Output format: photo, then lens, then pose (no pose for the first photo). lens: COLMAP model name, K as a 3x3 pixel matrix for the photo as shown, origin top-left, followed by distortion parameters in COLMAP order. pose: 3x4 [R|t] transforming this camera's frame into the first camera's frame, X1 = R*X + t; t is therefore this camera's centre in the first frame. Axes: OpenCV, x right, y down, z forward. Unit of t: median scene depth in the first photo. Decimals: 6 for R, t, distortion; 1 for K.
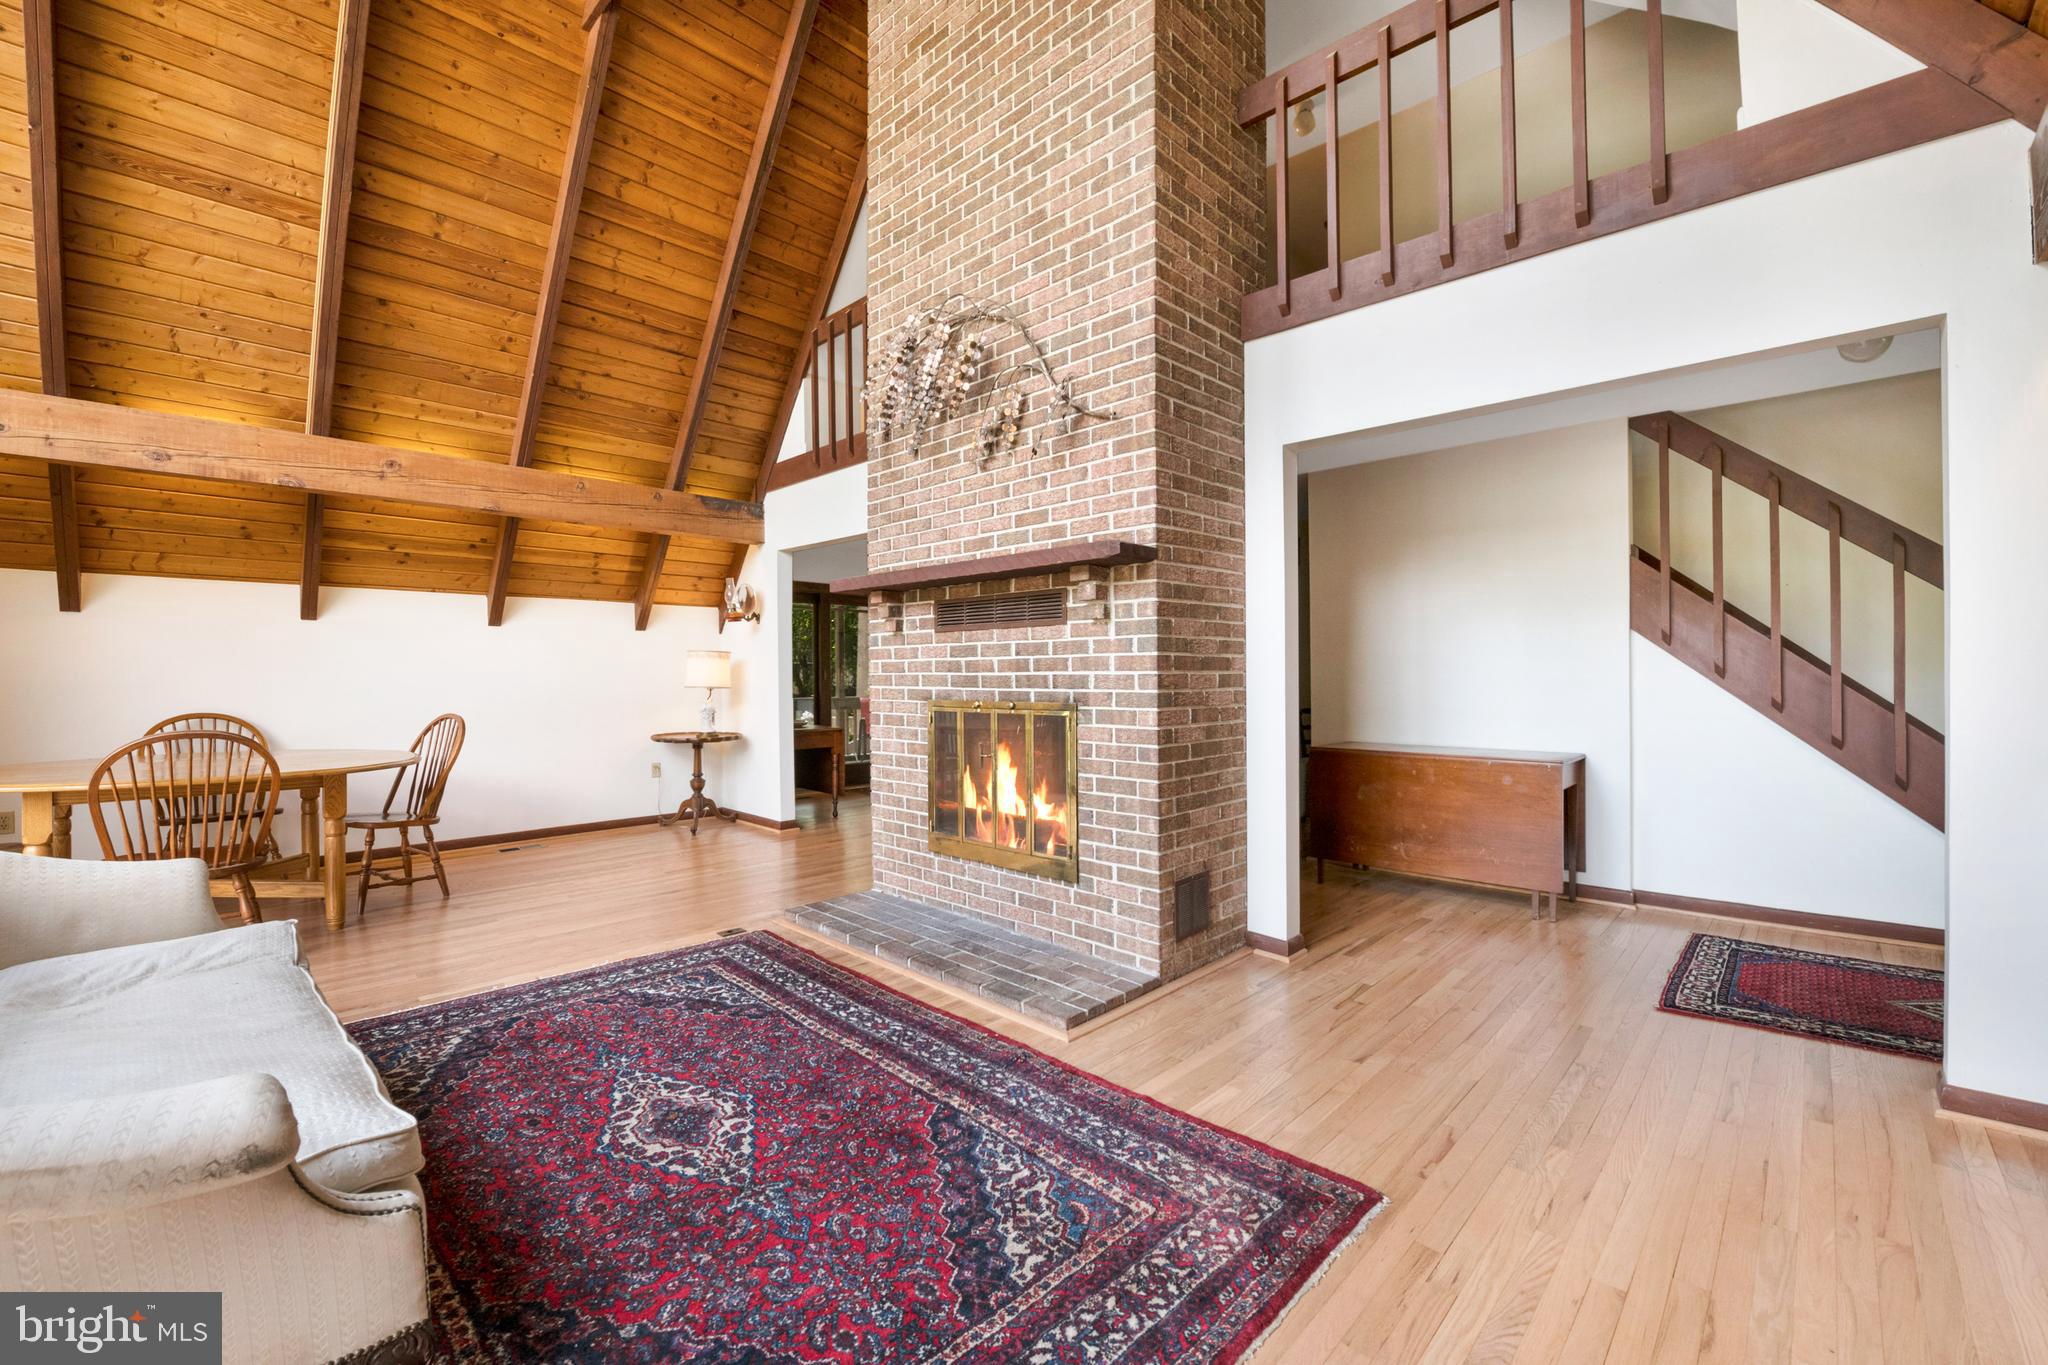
lens RADIAL K [[827.5, 0, 1032.4], [0, 827.5, 693.7], [0, 0, 1]] dist [-0.016514, -0.002530]
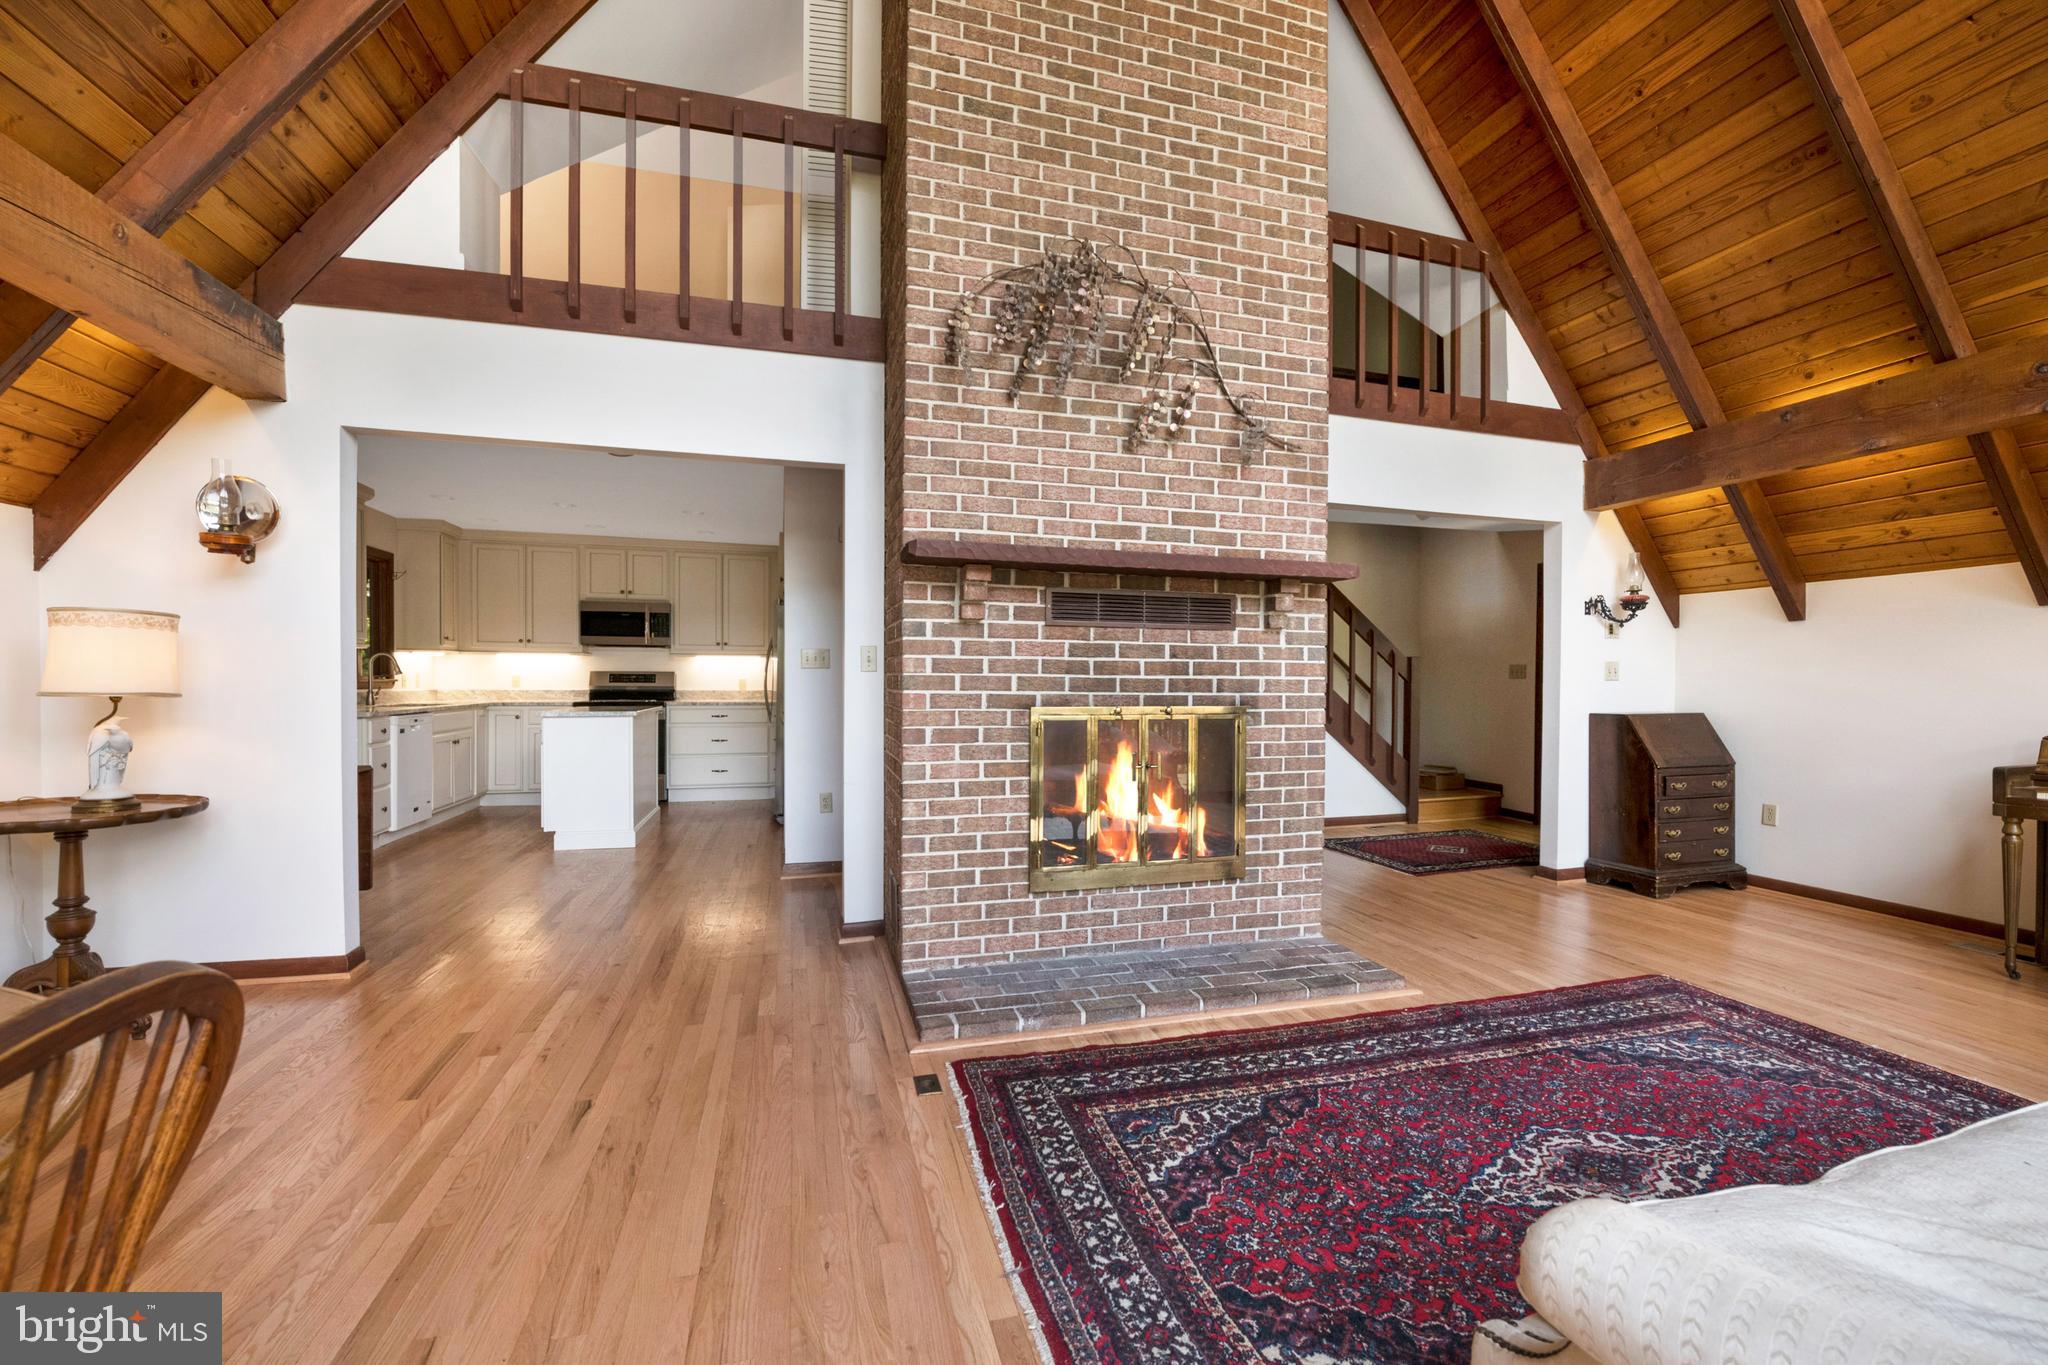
lens RADIAL K [[827.5, 0, 1036.2], [0, 827.5, 692.3], [0, 0, 1]] dist [-0.016514, -0.002530]
pose [[0.504556, -0.006851, 0.863352, -1.006397], [0.009242, 0.999954, 0.002534, -0.011732], [-0.863329, 0.006701, 0.504596, 0.712298]]
